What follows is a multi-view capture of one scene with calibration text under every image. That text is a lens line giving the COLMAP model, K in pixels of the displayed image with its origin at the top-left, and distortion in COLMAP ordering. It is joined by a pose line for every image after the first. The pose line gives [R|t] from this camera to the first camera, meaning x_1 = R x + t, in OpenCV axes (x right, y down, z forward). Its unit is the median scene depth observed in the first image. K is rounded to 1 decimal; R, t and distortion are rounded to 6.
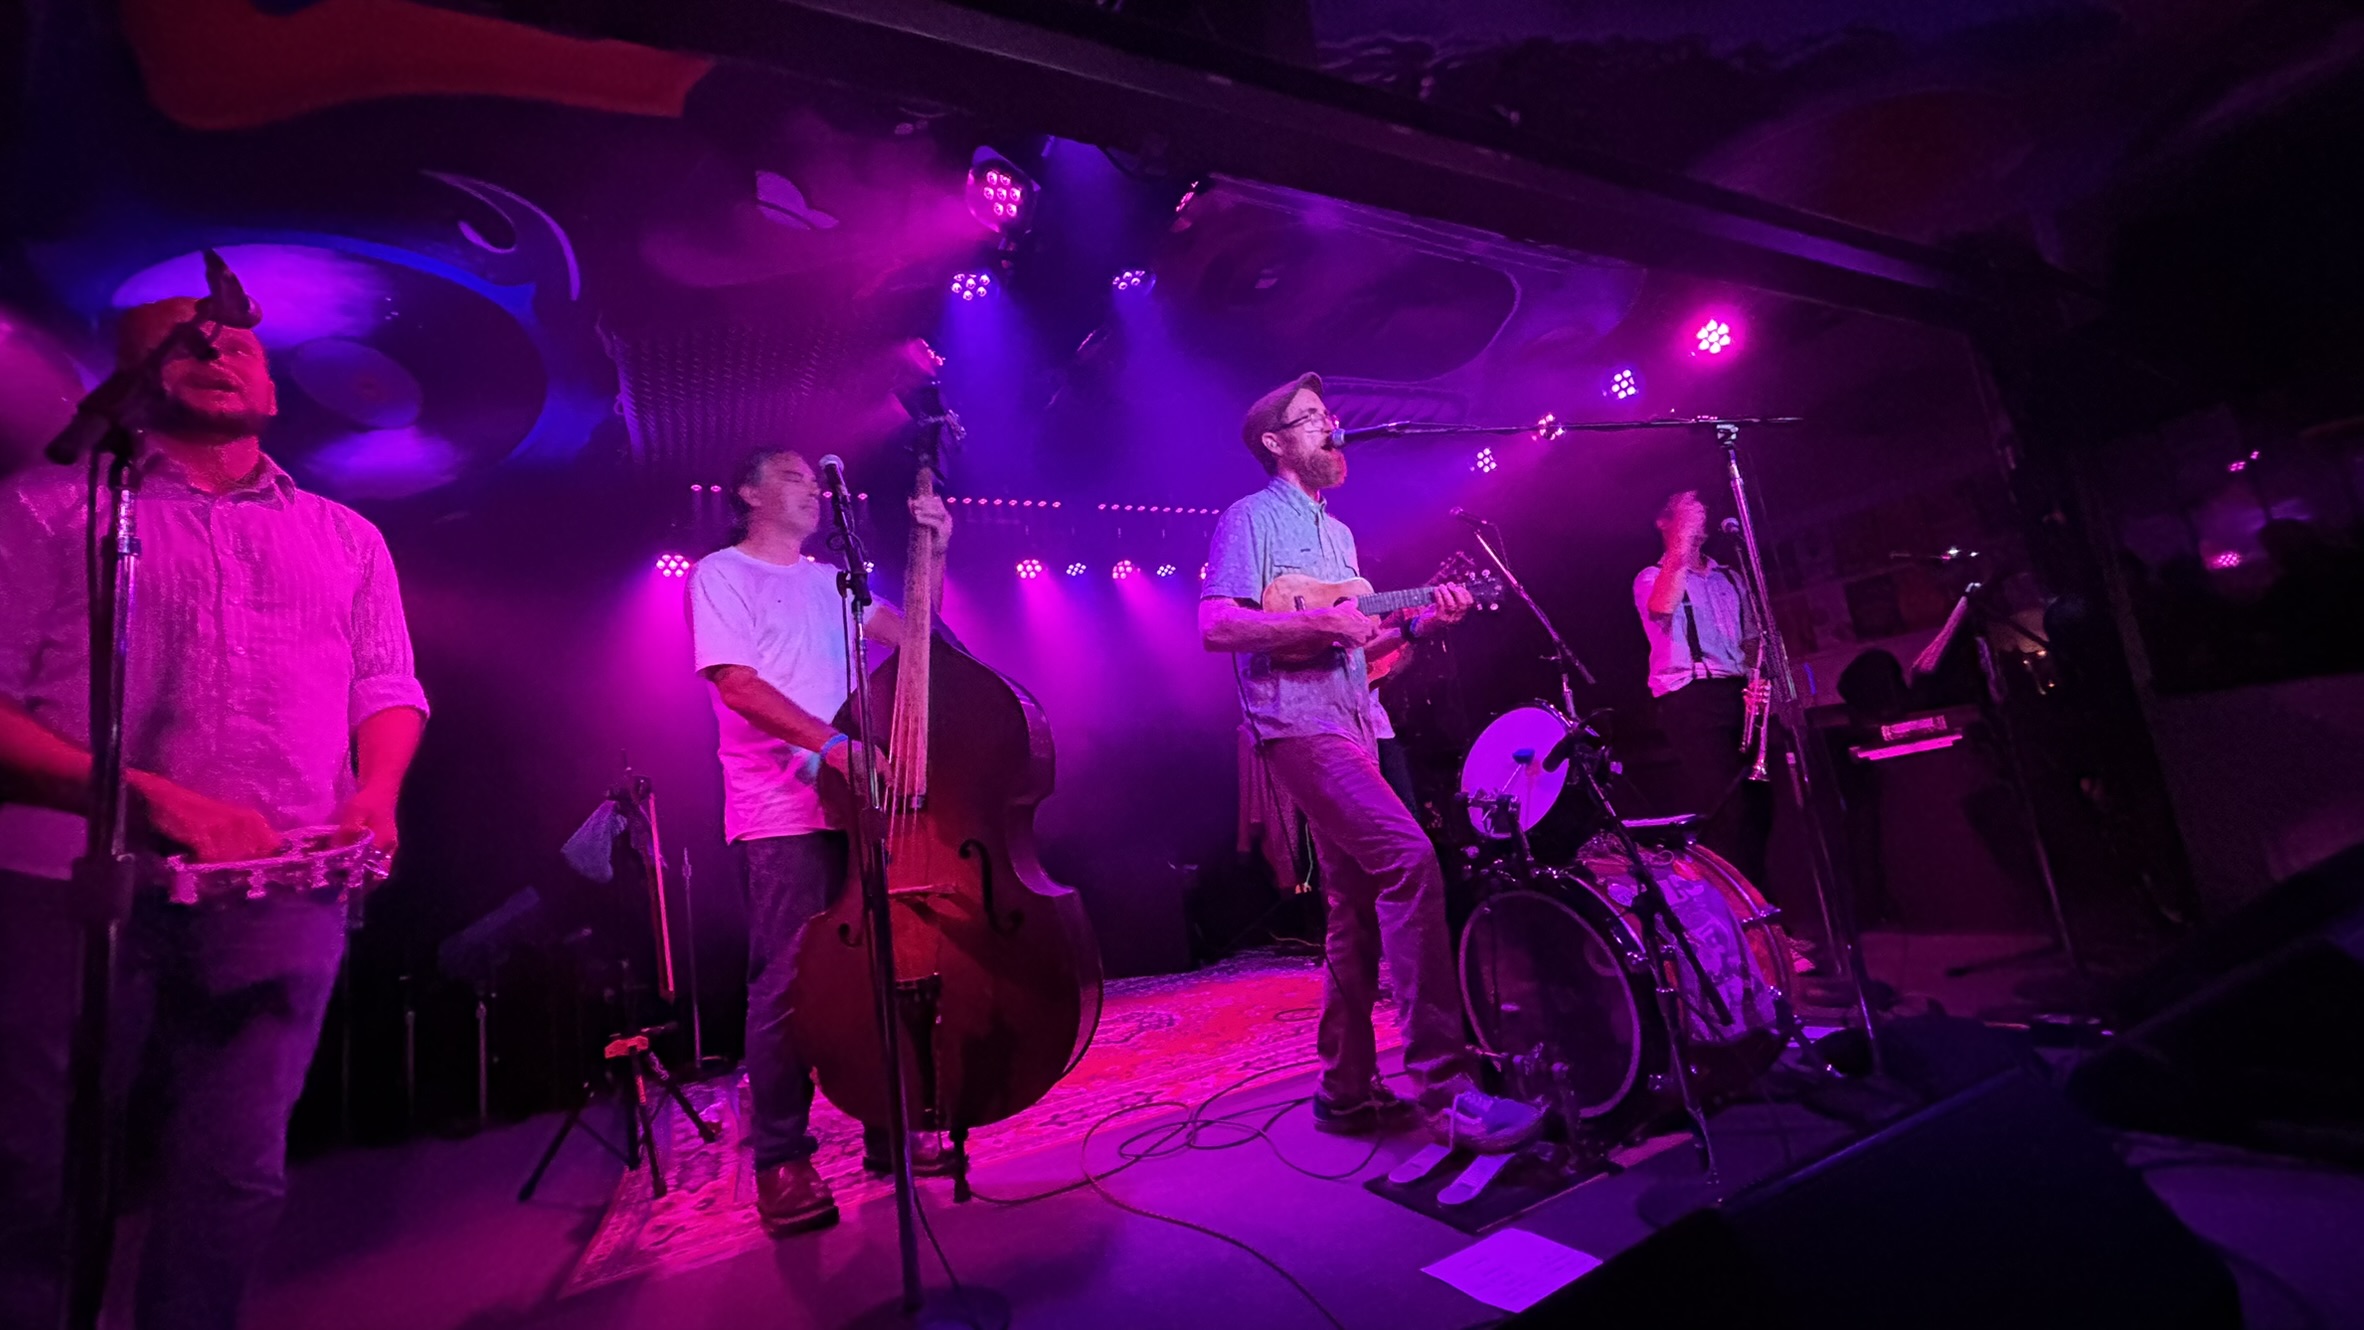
lens RADIAL K [[940.9, 0, 1184.9], [0, 940.9, 670.1], [0, 0, 1]] dist [-0.006723, 0.000153]
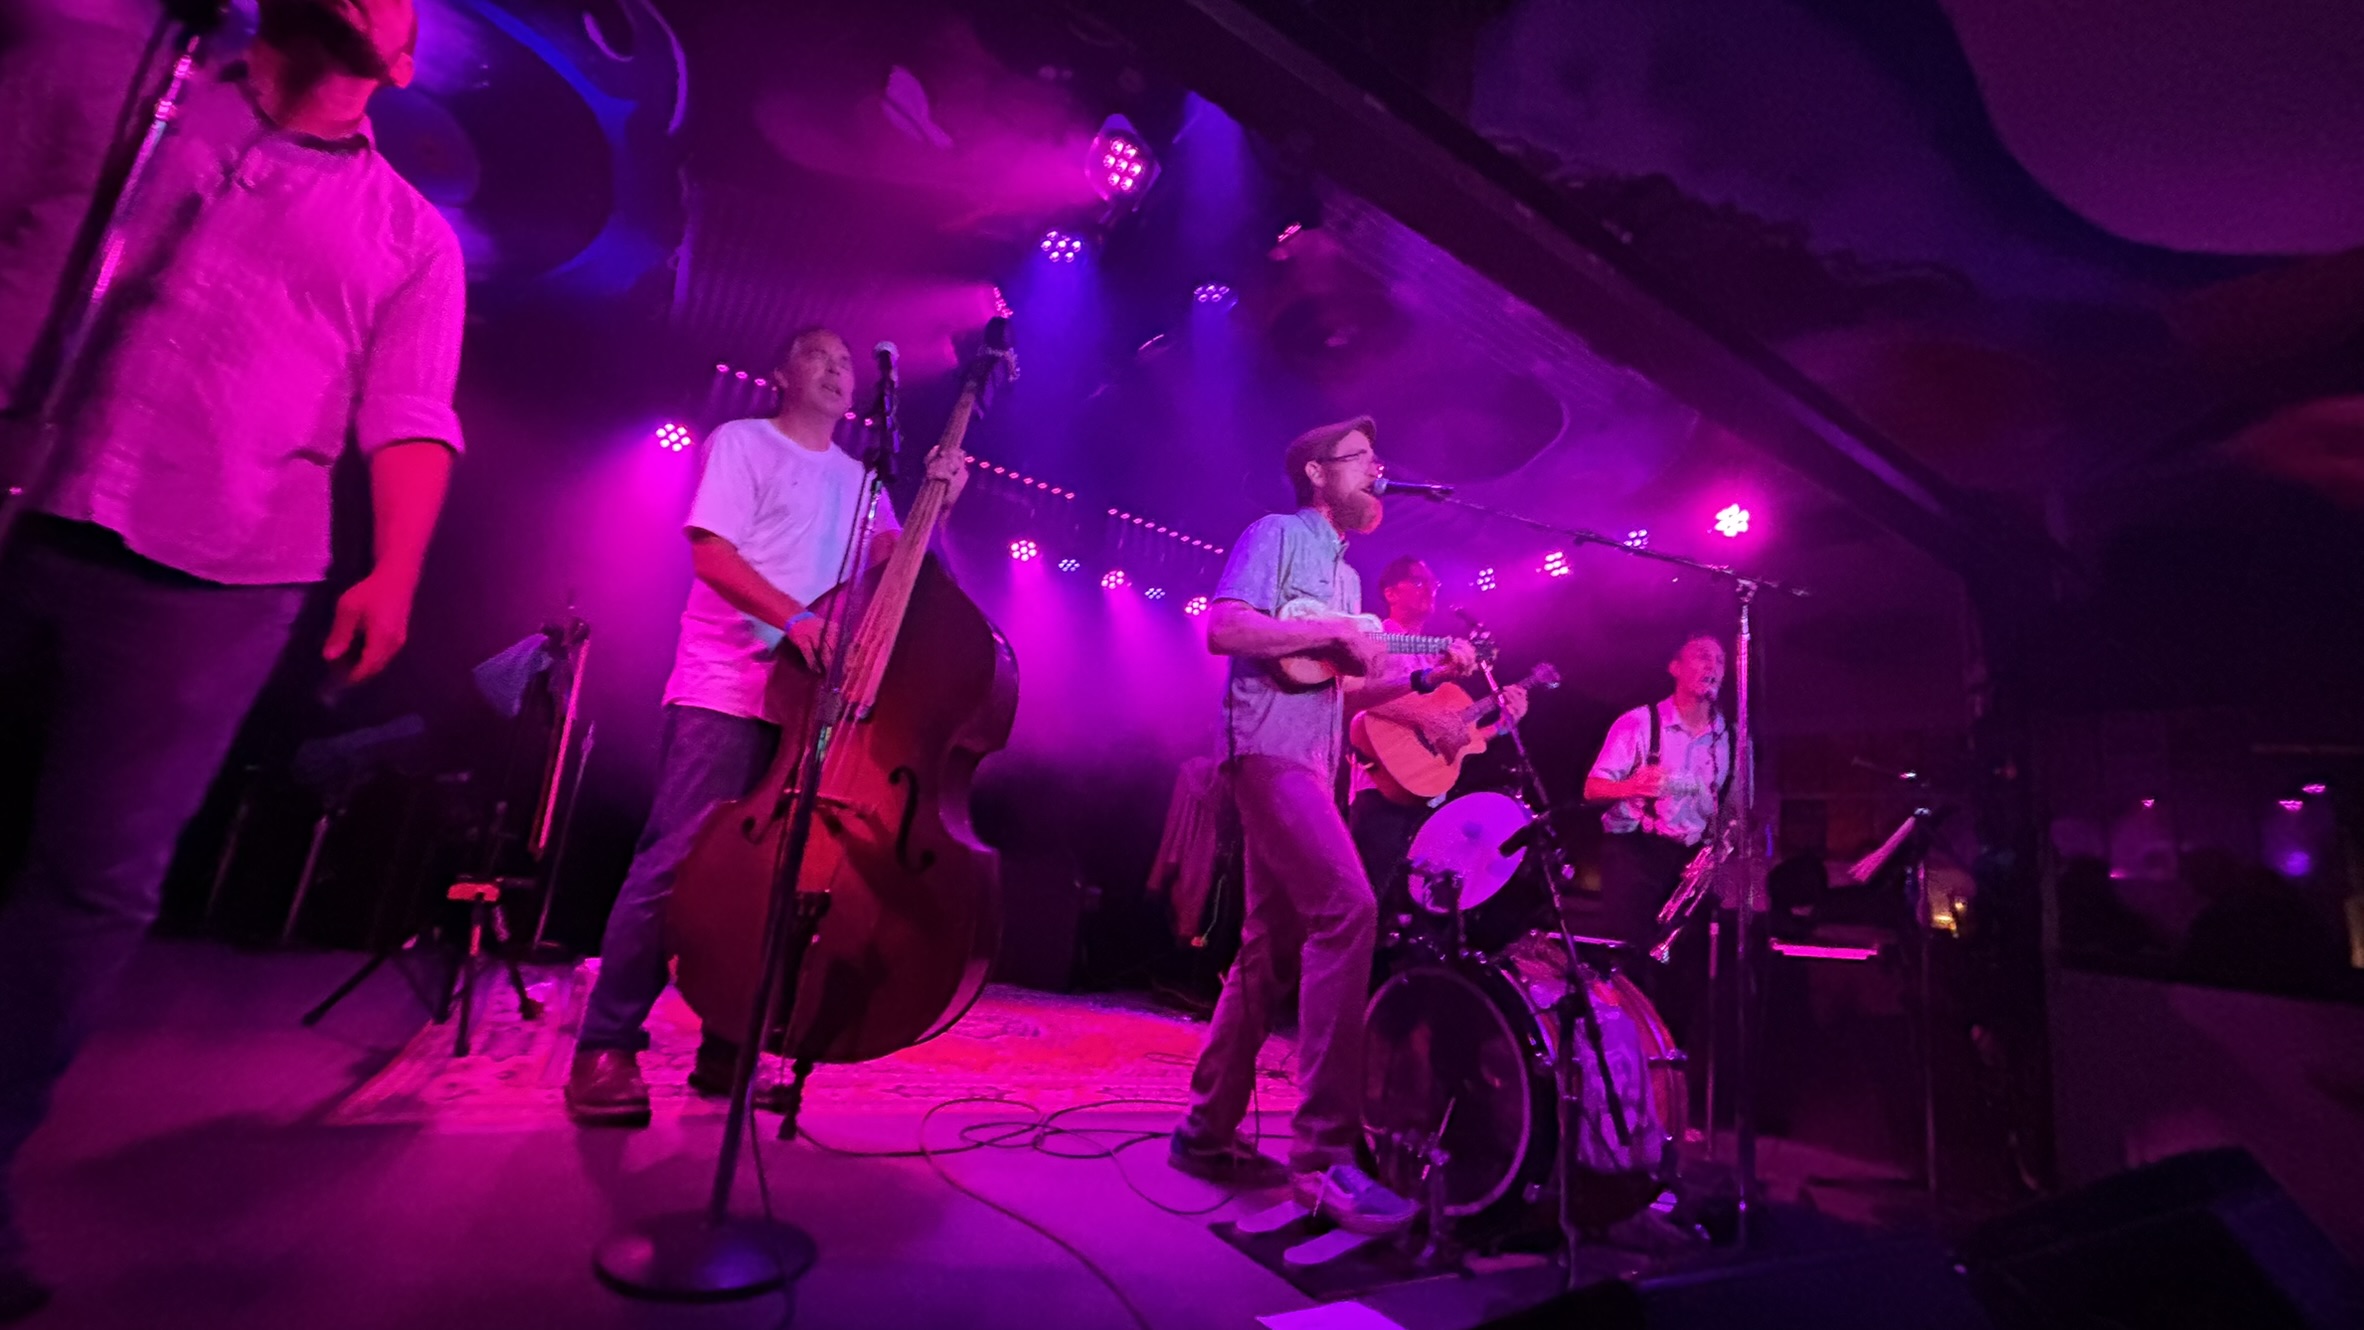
lens RADIAL K [[940.9, 0, 1184.7], [0, 940.9, 670.0], [0, 0, 1]] dist [-0.006723, 0.000153]
pose [[0.959055, 0.279674, 0.044674, -0.023716], [-0.276510, 0.958744, -0.065975, 0.058471], [-0.061283, 0.050921, 0.996821, 0.020980]]
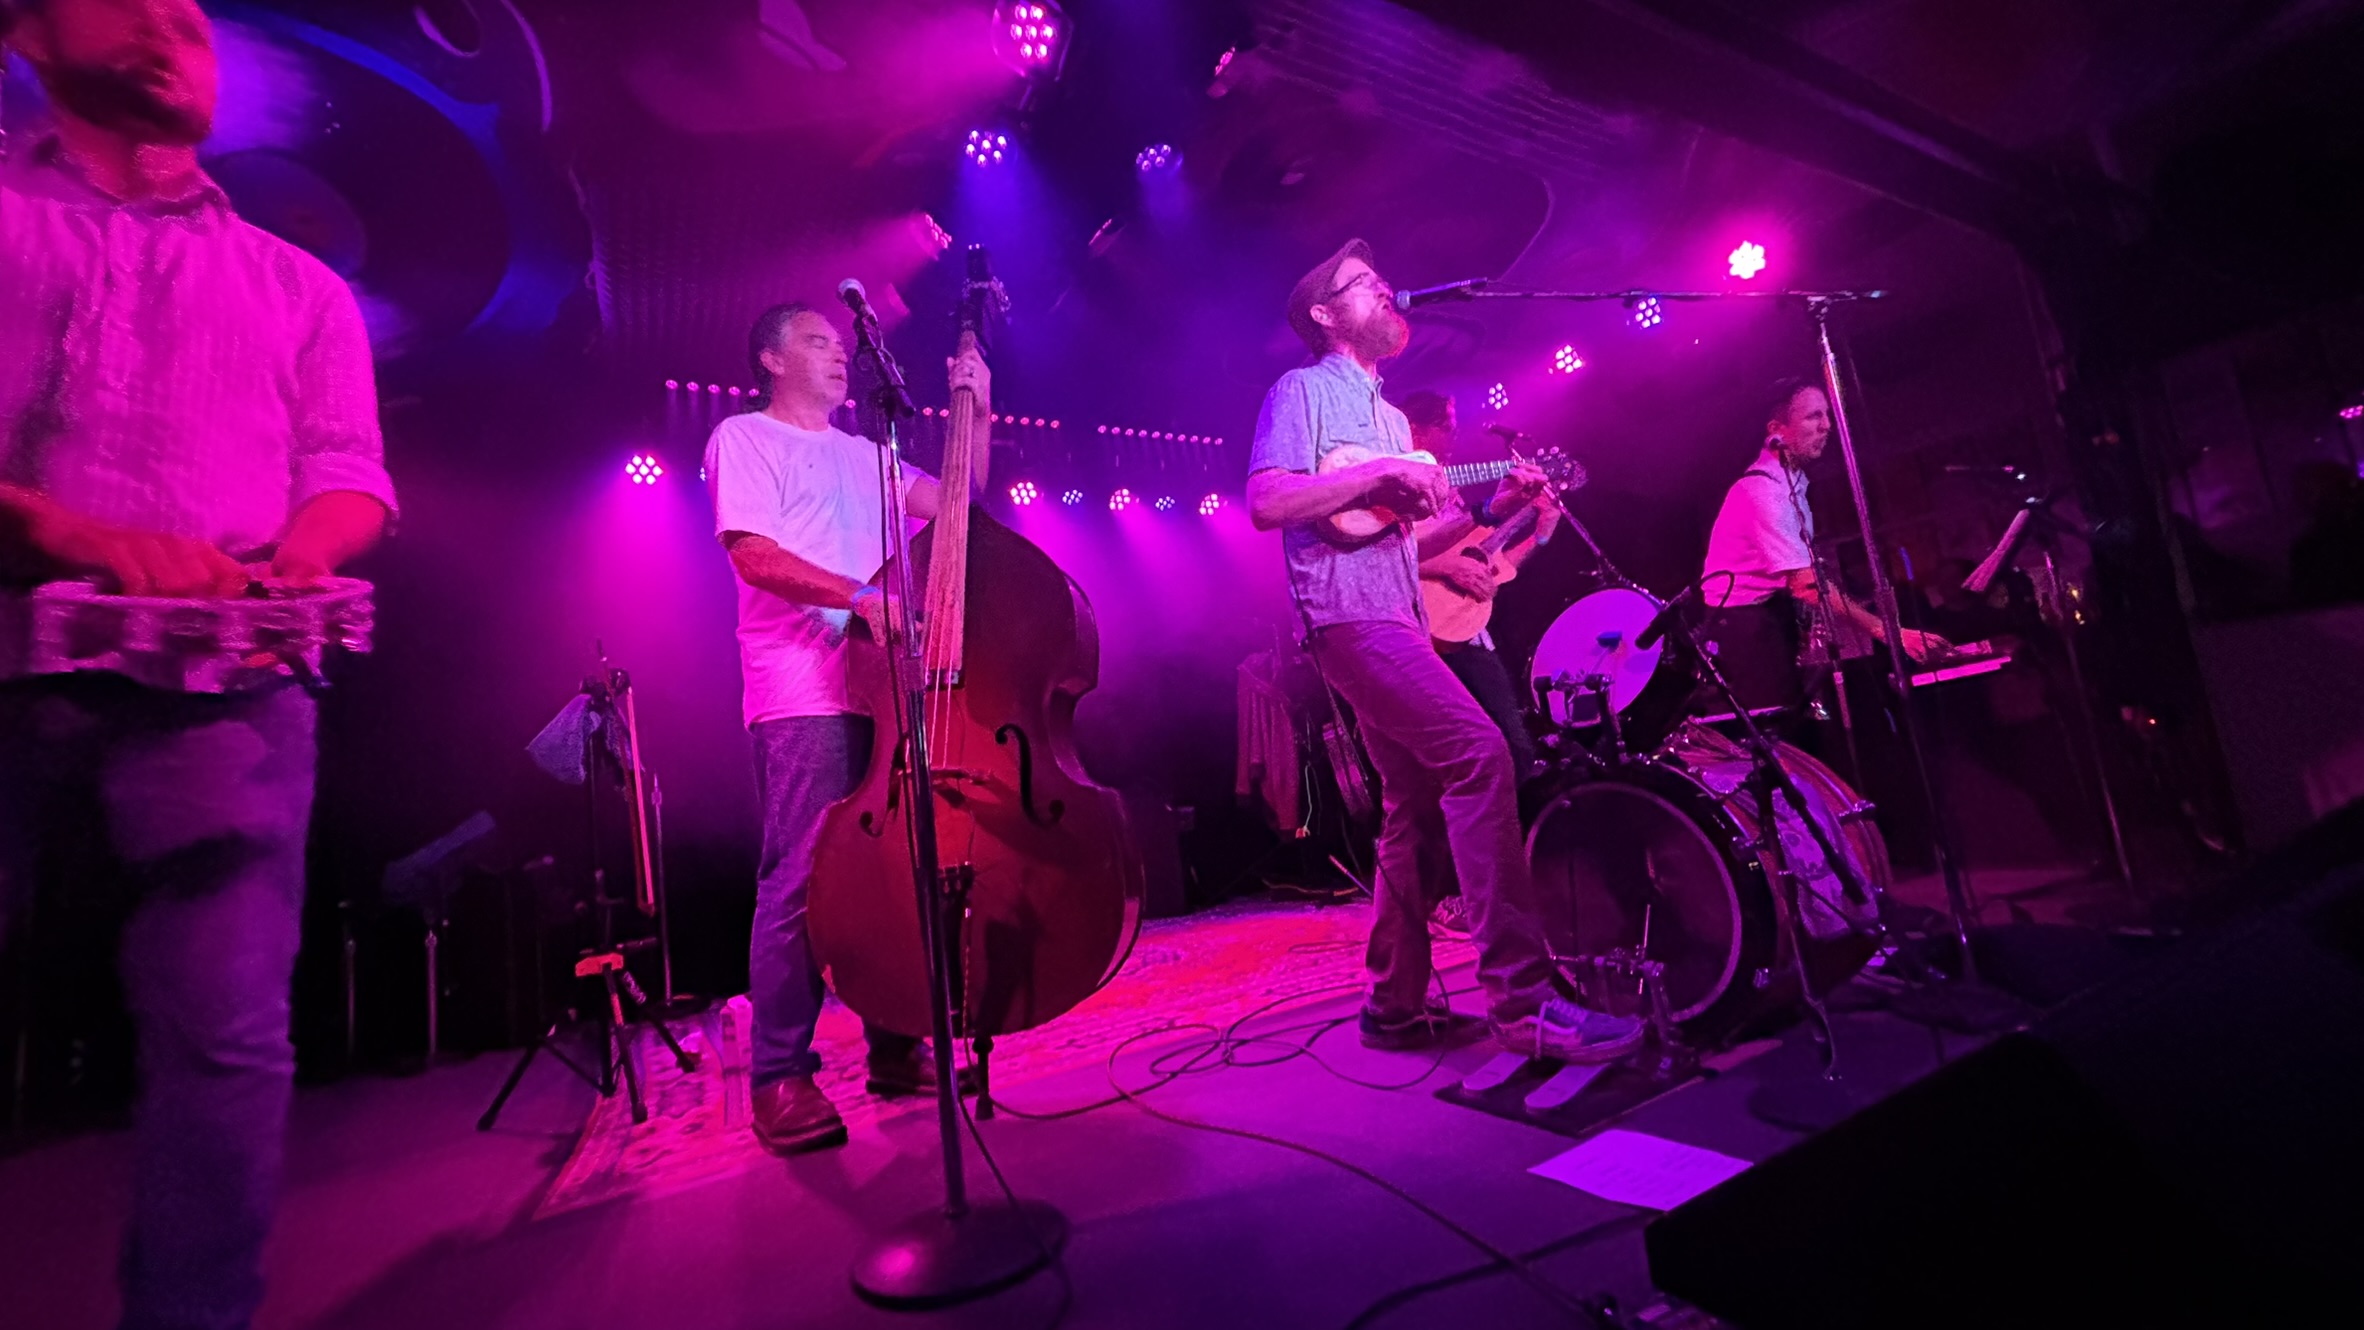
lens RADIAL K [[940.9, 0, 1185.4], [0, 940.9, 668.7], [0, 0, 1]] dist [-0.006723, 0.000153]
pose [[0.999026, 0.017807, 0.040370, -0.071207], [-0.018703, 0.999584, 0.021947, 0.086026], [-0.039962, -0.022681, 0.998944, 0.075429]]
